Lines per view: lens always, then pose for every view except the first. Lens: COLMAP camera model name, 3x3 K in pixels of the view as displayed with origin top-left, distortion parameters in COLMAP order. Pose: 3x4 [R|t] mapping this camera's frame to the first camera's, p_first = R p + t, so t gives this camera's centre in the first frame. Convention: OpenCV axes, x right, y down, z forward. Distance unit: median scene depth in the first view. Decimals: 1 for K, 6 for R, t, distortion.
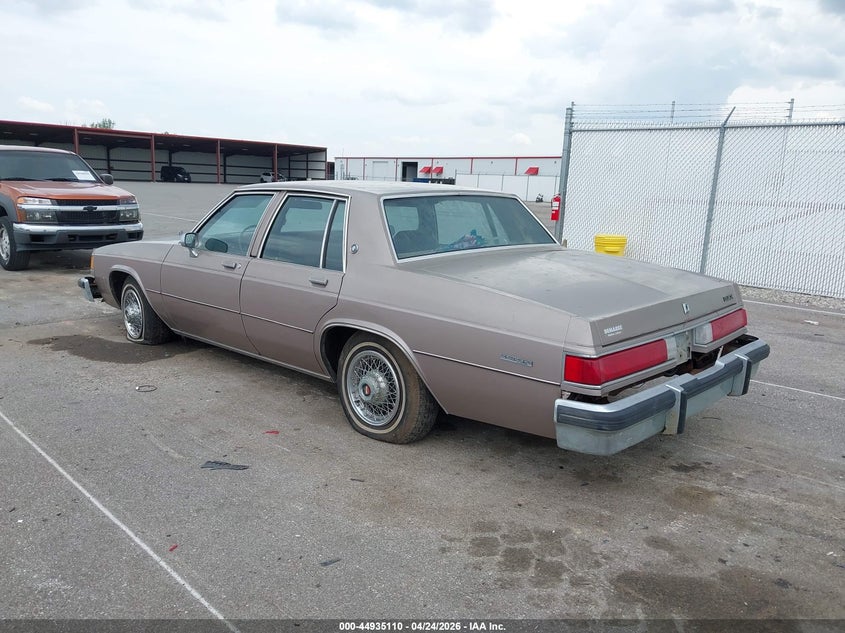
lens RADIAL K [[661.6, 0, 412.3], [0, 661.6, 315.9], [0, 0, 1]] dist [-0.000731, -0.005990]
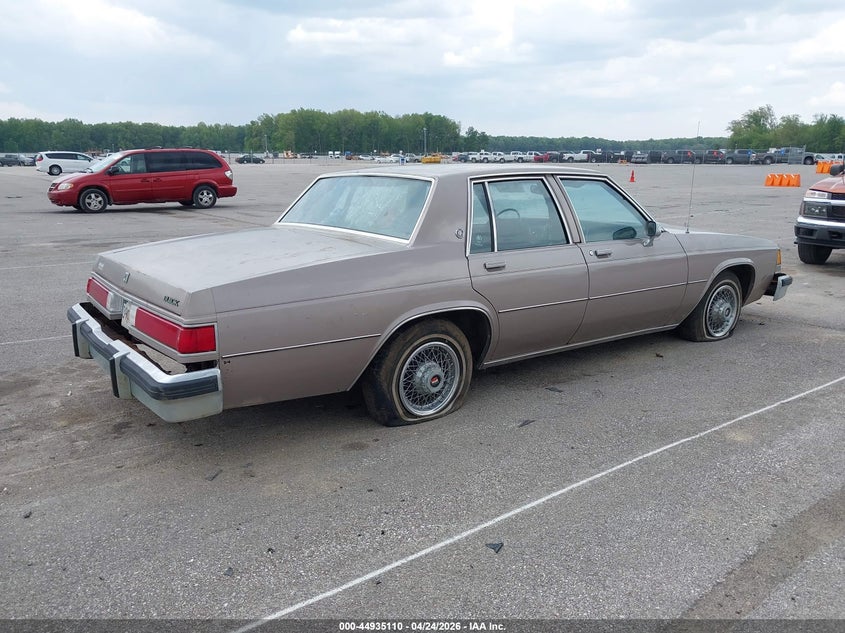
lens RADIAL K [[661.6, 0, 412.3], [0, 661.6, 315.9], [0, 0, 1]] dist [-0.000731, -0.005990]
pose [[-0.141471, 0.193369, -0.970873, 0.804067], [-0.200868, 0.954728, 0.219423, -0.157448], [0.969349, 0.226059, -0.096224, 0.910212]]
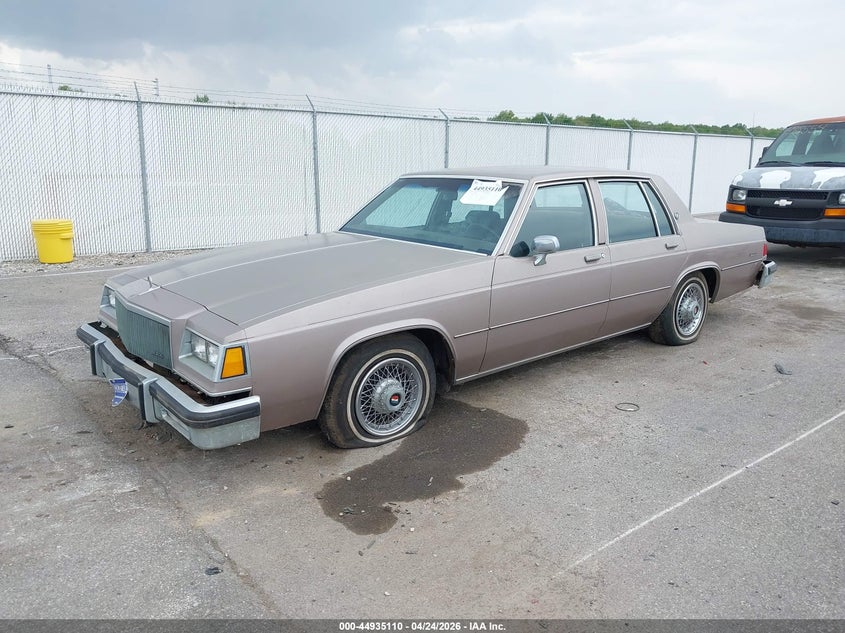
lens RADIAL K [[661.6, 0, 412.3], [0, 661.6, 315.9], [0, 0, 1]] dist [-0.000731, -0.005990]
pose [[0.124057, -0.249819, 0.960313, -1.221316], [0.198547, 0.954466, 0.222649, -0.255264], [-0.972208, 0.163046, 0.168010, 1.072334]]
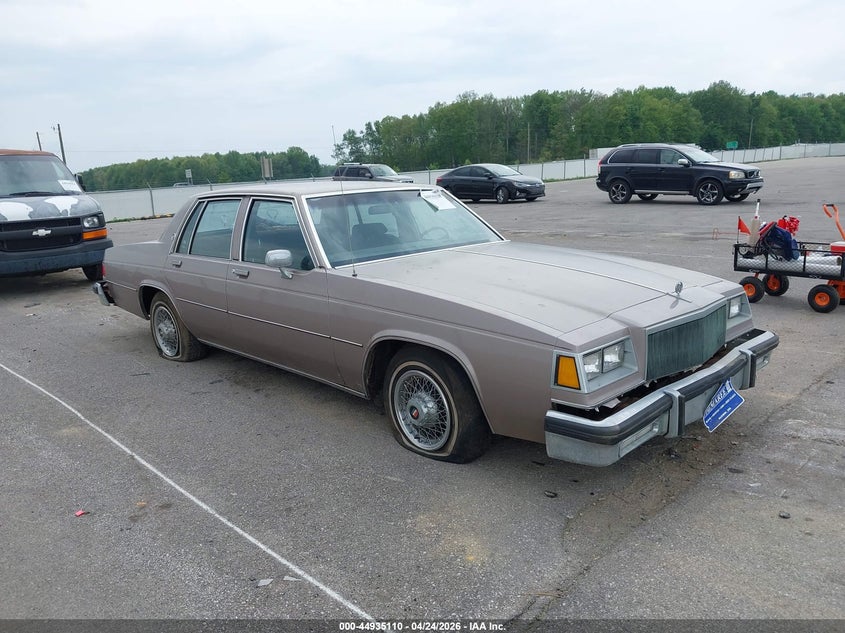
lens RADIAL K [[690.9, 0, 422.5], [0, 690.9, 316.5], [0, 0, 1]] dist [-0.000596, -0.000169]
pose [[-0.999282, 0.027199, 0.026358, -0.430369], [0.035496, 0.915301, 0.401202, -0.422617], [-0.013213, 0.401850, -0.915610, 1.985259]]
